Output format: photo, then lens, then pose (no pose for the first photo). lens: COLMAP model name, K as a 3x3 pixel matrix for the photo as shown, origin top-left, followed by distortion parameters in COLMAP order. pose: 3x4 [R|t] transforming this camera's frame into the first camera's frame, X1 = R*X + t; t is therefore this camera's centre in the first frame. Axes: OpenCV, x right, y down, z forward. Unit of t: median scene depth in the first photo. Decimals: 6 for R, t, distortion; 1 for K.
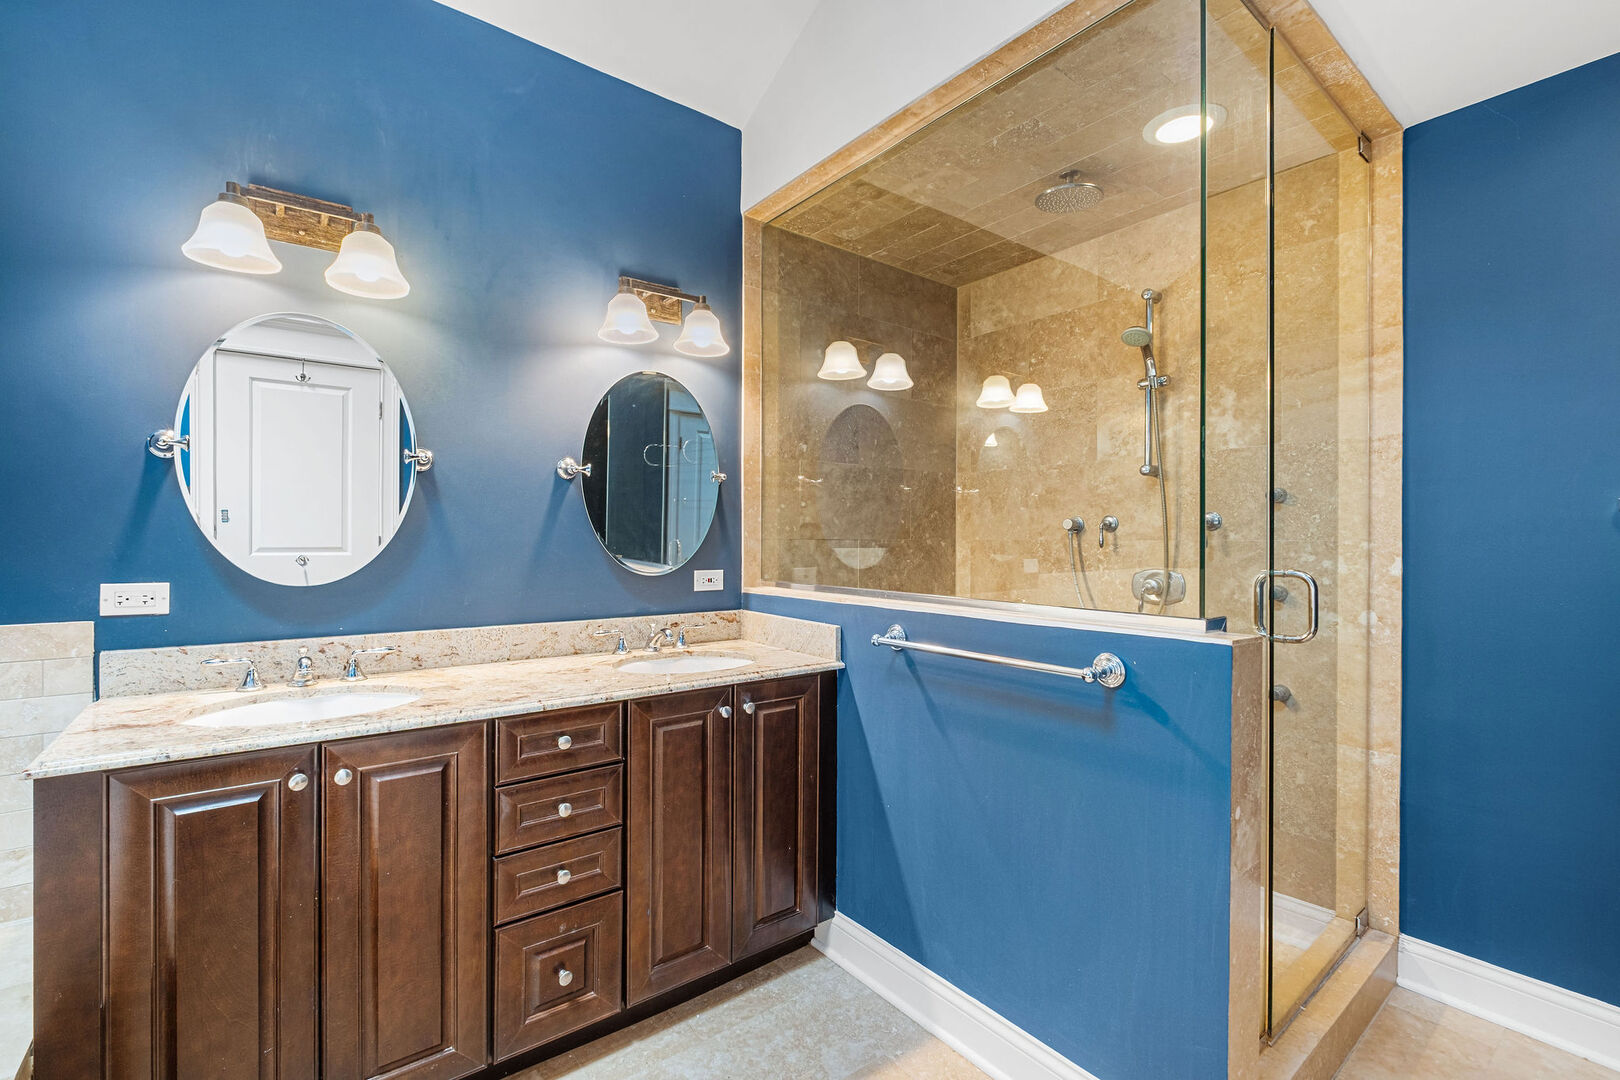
lens RADIAL K [[713.9, 0, 813.2], [0, 713.9, 529.6], [0, 0, 1]] dist [-0.012660, -0.000137]
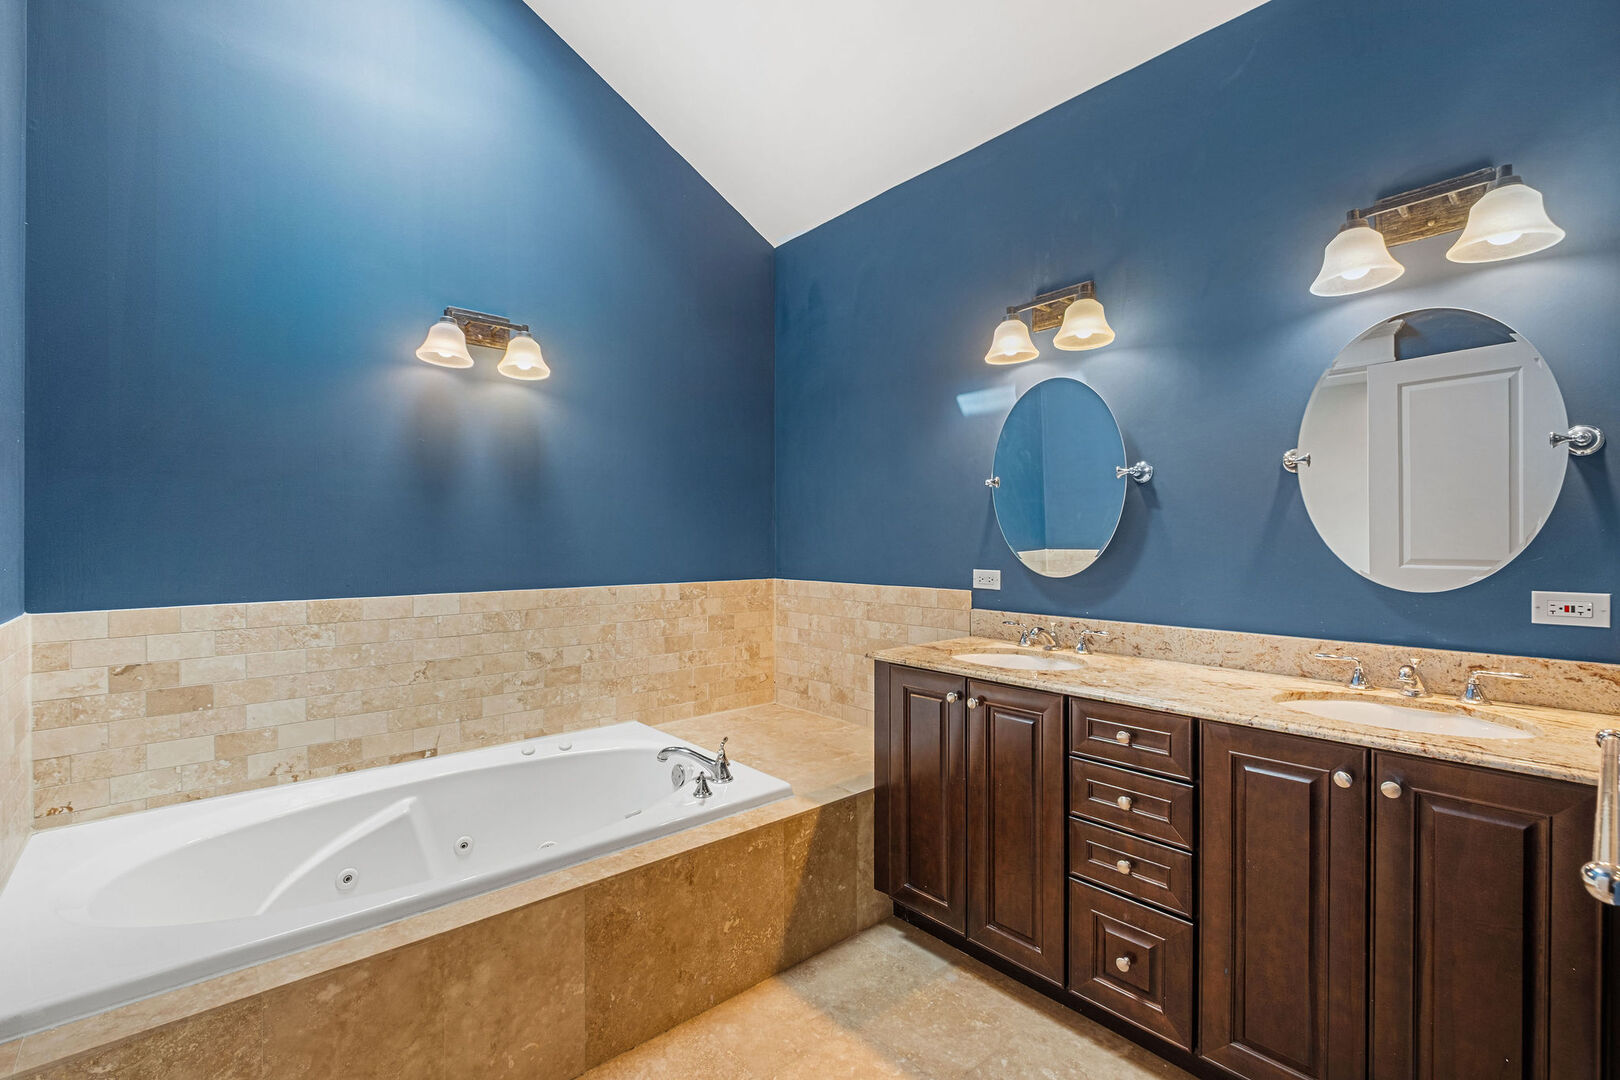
lens RADIAL K [[695.7, 0, 810.0], [0, 695.7, 540.0], [0, 0, 1]] dist [-0.028427, 0.000031]
pose [[0.041082, -0.006132, -0.999137, 0.473902], [0.013113, 0.999898, -0.005598, 0.006917], [0.999070, -0.012872, 0.041159, 0.376818]]
